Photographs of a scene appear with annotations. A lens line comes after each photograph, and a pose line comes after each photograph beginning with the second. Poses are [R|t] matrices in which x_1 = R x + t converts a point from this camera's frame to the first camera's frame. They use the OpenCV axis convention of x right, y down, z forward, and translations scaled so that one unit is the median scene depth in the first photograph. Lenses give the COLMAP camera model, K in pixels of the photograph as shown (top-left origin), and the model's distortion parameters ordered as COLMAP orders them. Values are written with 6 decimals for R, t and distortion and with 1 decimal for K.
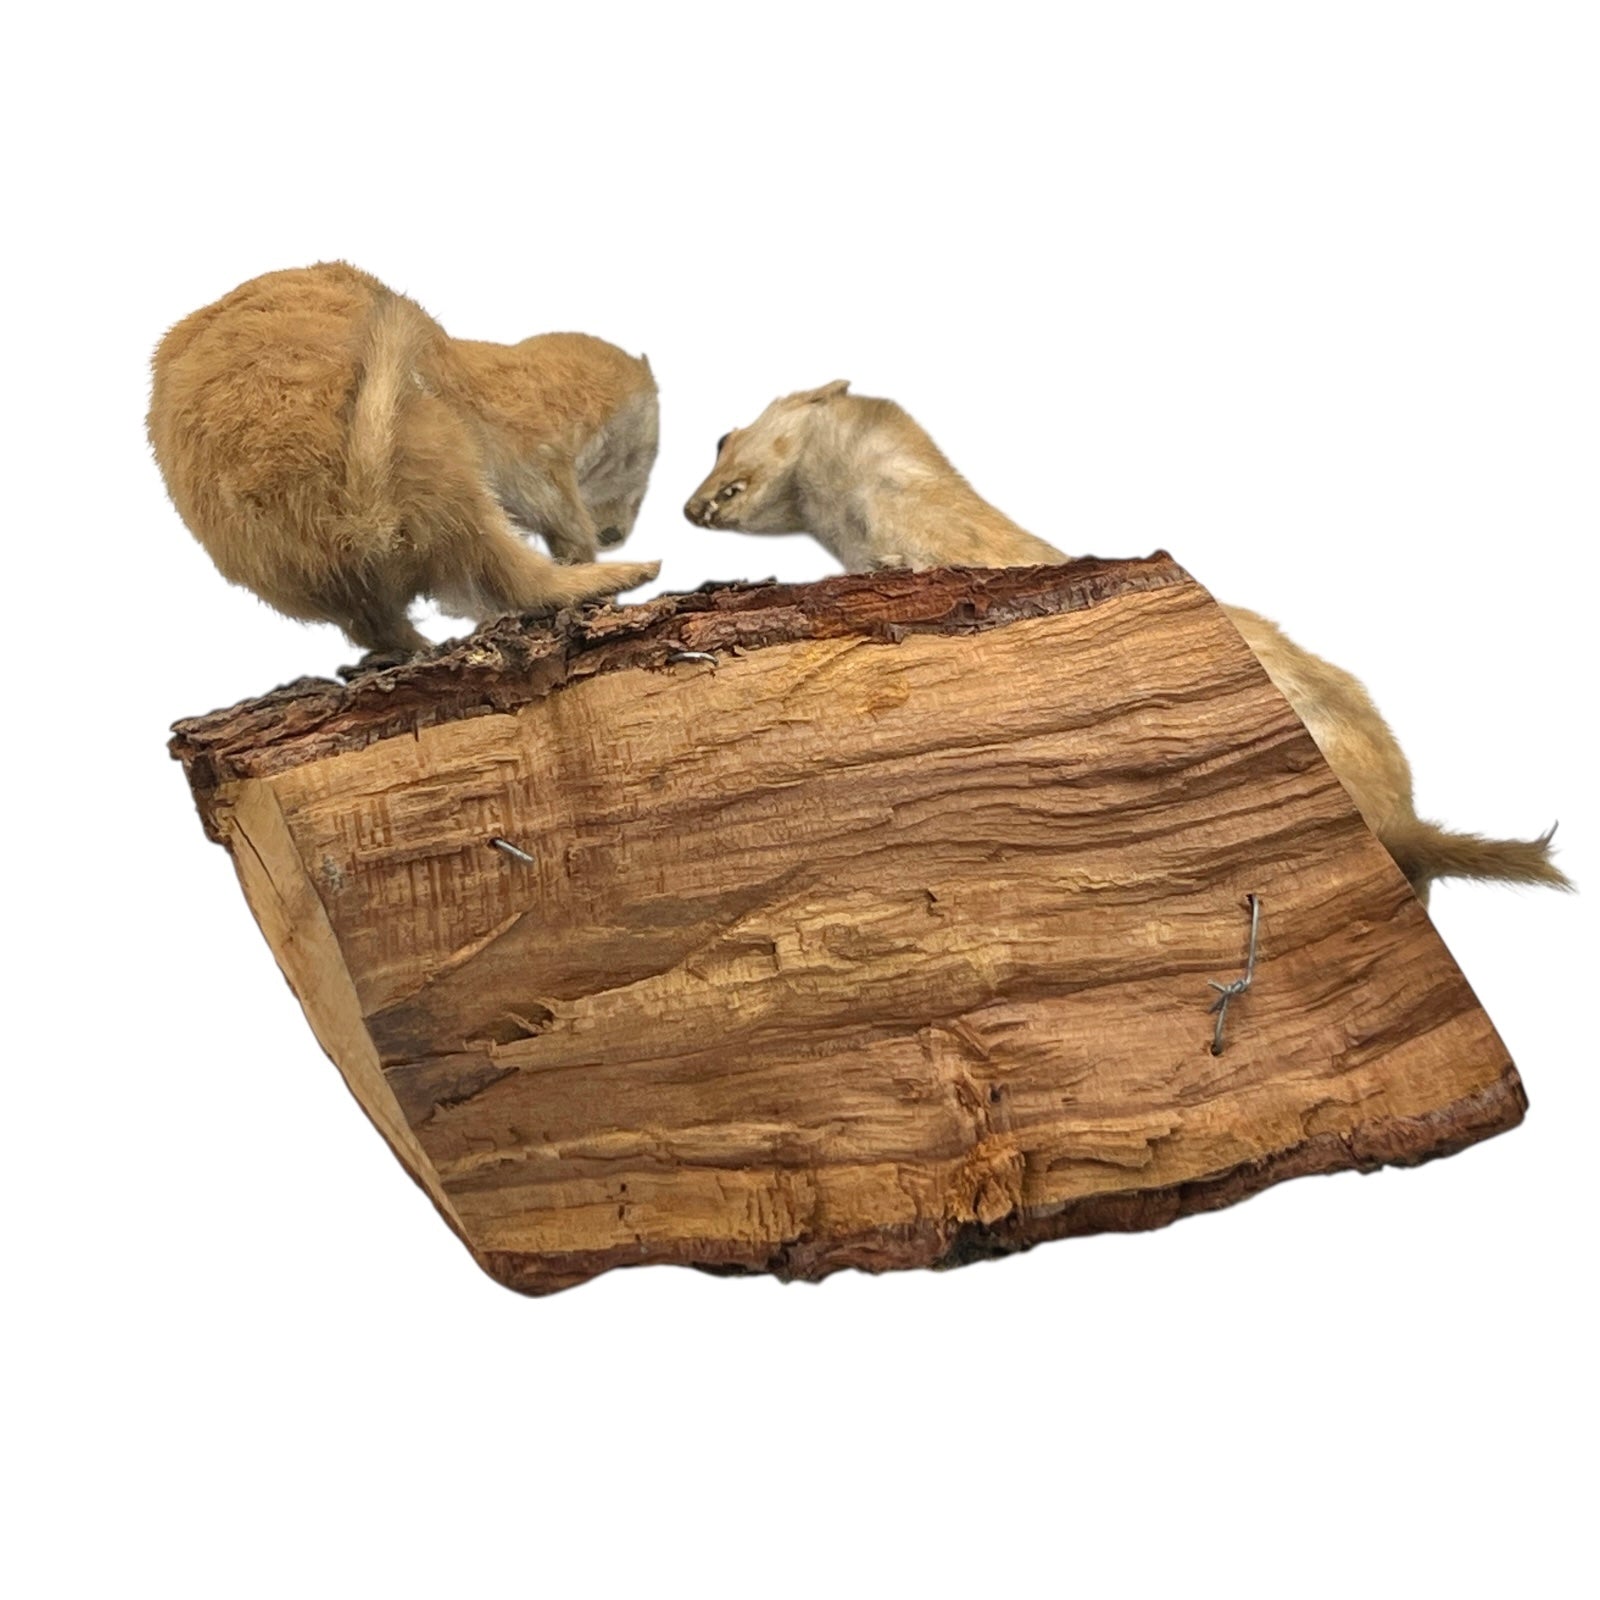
lens RADIAL K [[3882.0, 0, 799.4], [0, 3882.0, 802.0], [0, 0, 1]] dist [0.153394, 0.000000]
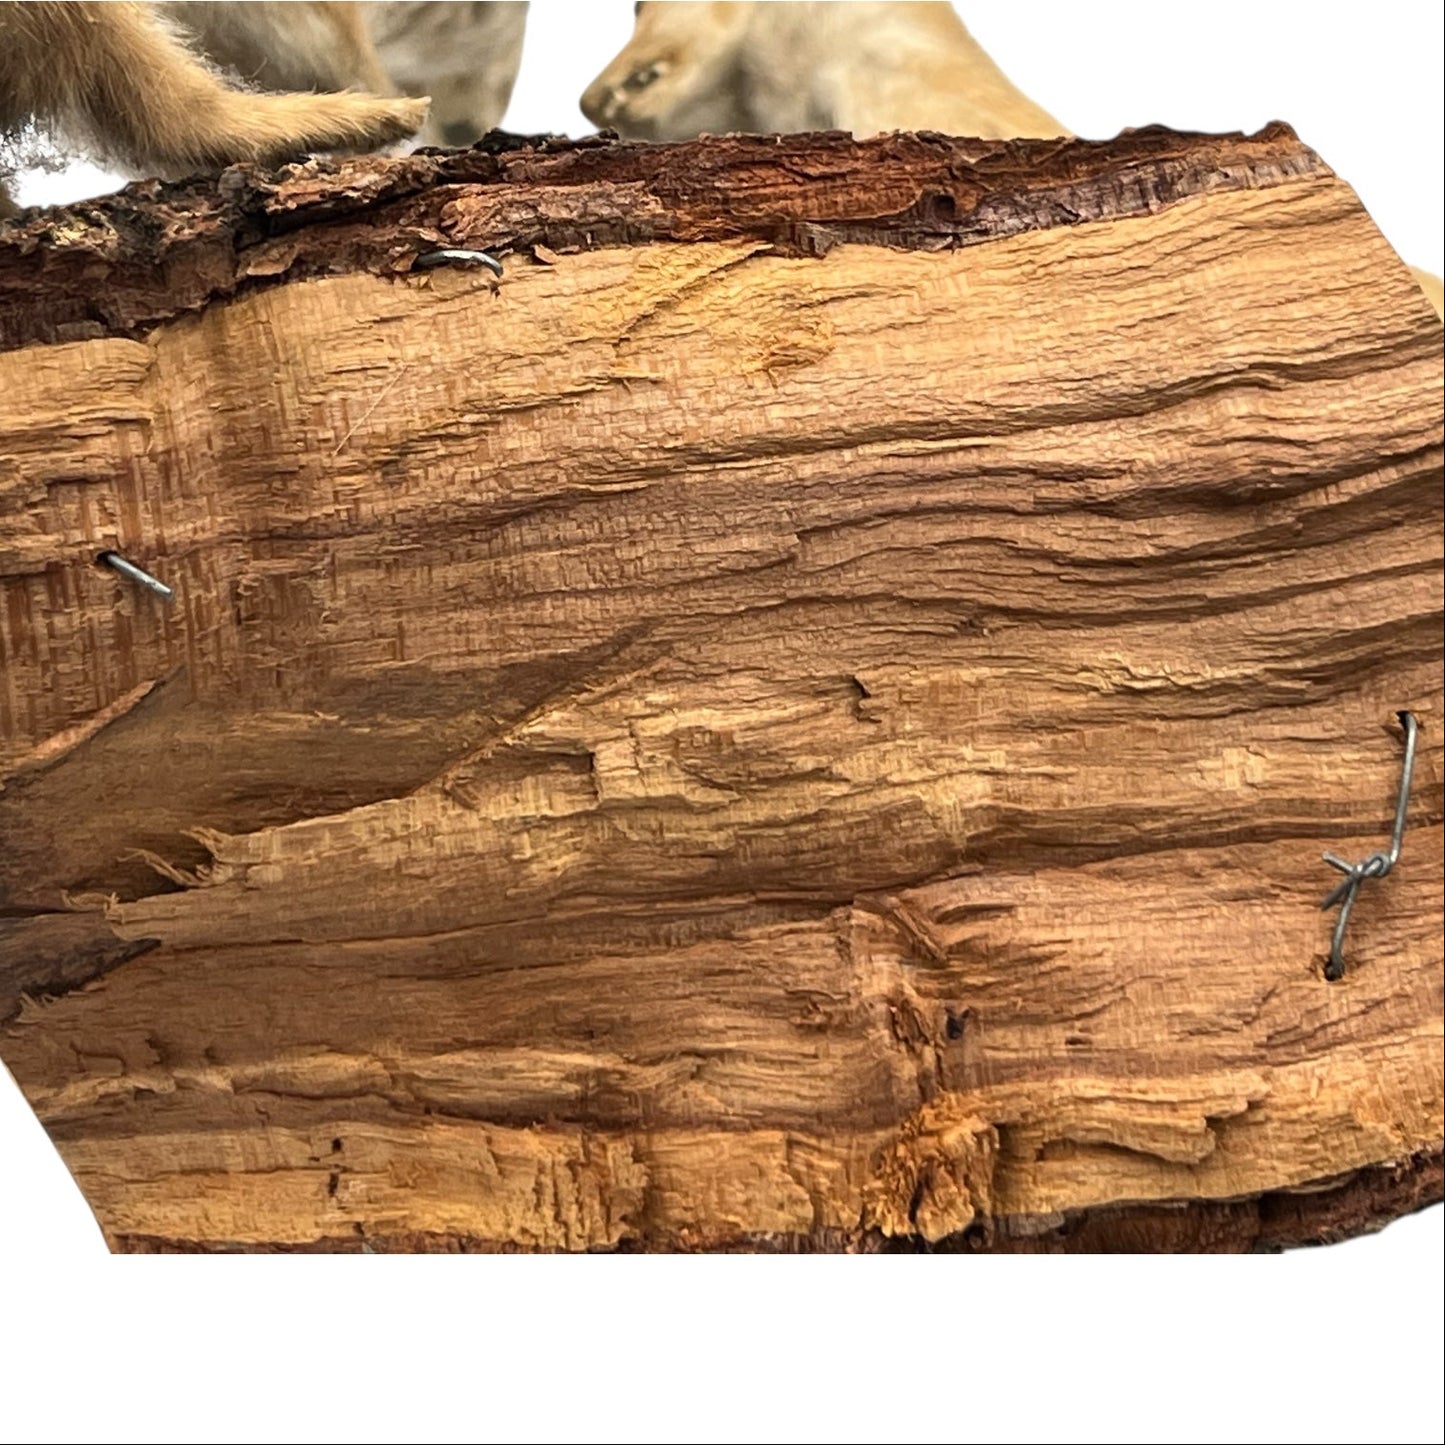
lens RADIAL K [[3505.9, 0, 748.6], [0, 3505.9, 631.5], [0, 0, 1]] dist [0.153394, 0.000000]
pose [[0.996368, 0.046328, -0.071449, 0.054955], [-0.046284, 0.998926, 0.002264, 0.015199], [0.071477, 0.001051, 0.997442, 0.462212]]
